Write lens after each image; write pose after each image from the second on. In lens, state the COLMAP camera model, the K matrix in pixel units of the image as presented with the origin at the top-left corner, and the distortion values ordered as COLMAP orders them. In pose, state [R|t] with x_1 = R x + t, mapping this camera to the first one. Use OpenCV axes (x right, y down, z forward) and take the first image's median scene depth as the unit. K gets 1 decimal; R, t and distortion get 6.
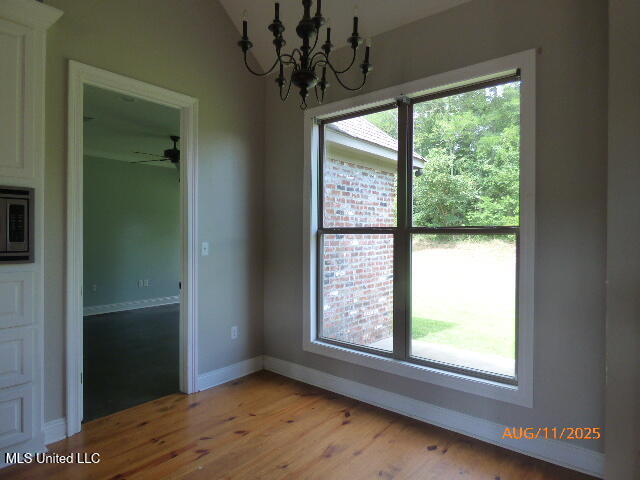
lens RADIAL K [[388.1, 0, 322.9], [0, 388.1, 238.5], [0, 0, 1]] dist [-0.016648, 0.002067]
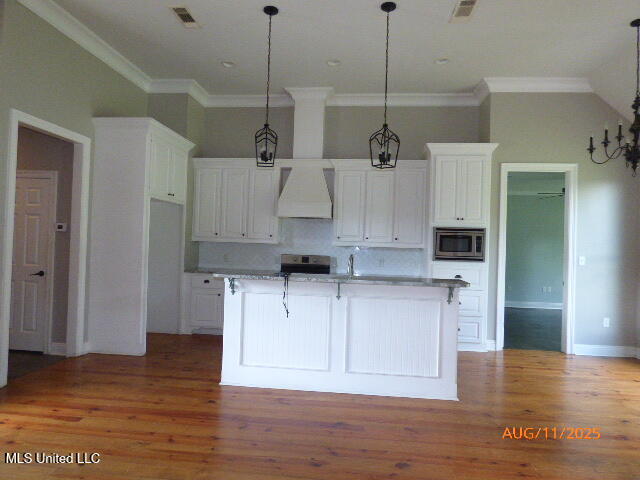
lens RADIAL K [[388.1, 0, 322.9], [0, 388.1, 238.5], [0, 0, 1]] dist [-0.016648, 0.002067]
pose [[0.547212, 0.003199, -0.836988, 0.479735], [-0.029924, 0.999428, -0.015744, -0.007755], [0.836459, 0.033662, 0.546995, -0.801461]]
